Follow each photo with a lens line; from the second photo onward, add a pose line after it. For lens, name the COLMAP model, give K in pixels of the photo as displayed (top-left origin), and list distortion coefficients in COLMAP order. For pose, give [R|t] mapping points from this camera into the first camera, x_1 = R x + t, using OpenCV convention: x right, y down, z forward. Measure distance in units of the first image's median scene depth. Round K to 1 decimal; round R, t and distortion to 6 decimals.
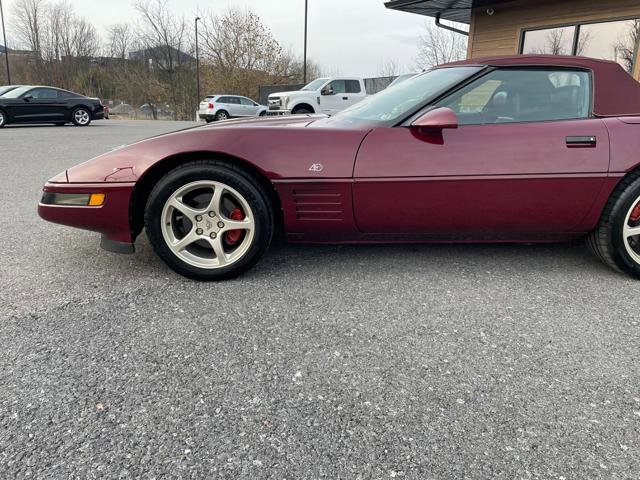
lens RADIAL K [[493.1, 0, 323.3], [0, 493.1, 240.7], [0, 0, 1]] dist [0.085910, -0.110222]
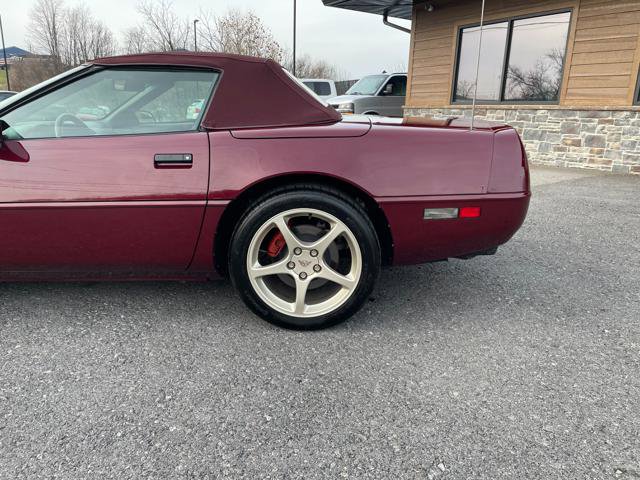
lens RADIAL K [[493.1, 0, 324.7], [0, 493.1, 251.6], [0, 0, 1]] dist [0.085910, -0.110222]
pose [[0.999044, 0.006489, -0.043230, 0.729722], [-0.005797, 0.999853, 0.016110, -0.061297], [0.043328, -0.015844, 0.998935, 0.195202]]
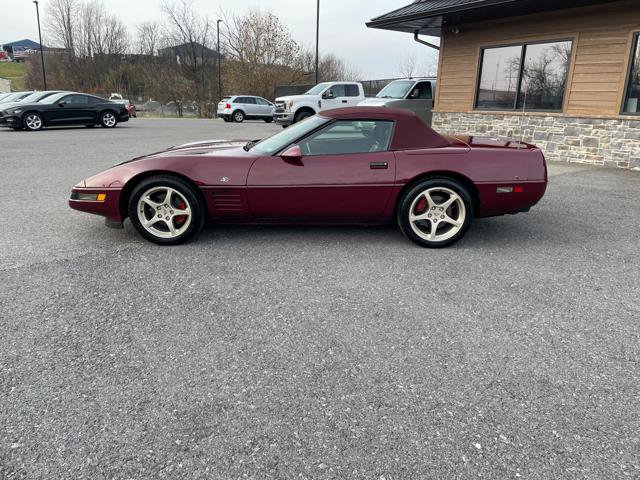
lens RADIAL K [[493.1, 0, 324.0], [0, 493.1, 241.6], [0, 0, 1]] dist [0.085910, -0.110222]
pose [[0.998667, 0.008985, -0.050837, 0.382242], [-0.008245, 0.999857, 0.014753, 0.037329], [0.050962, -0.014315, 0.998598, -0.652685]]
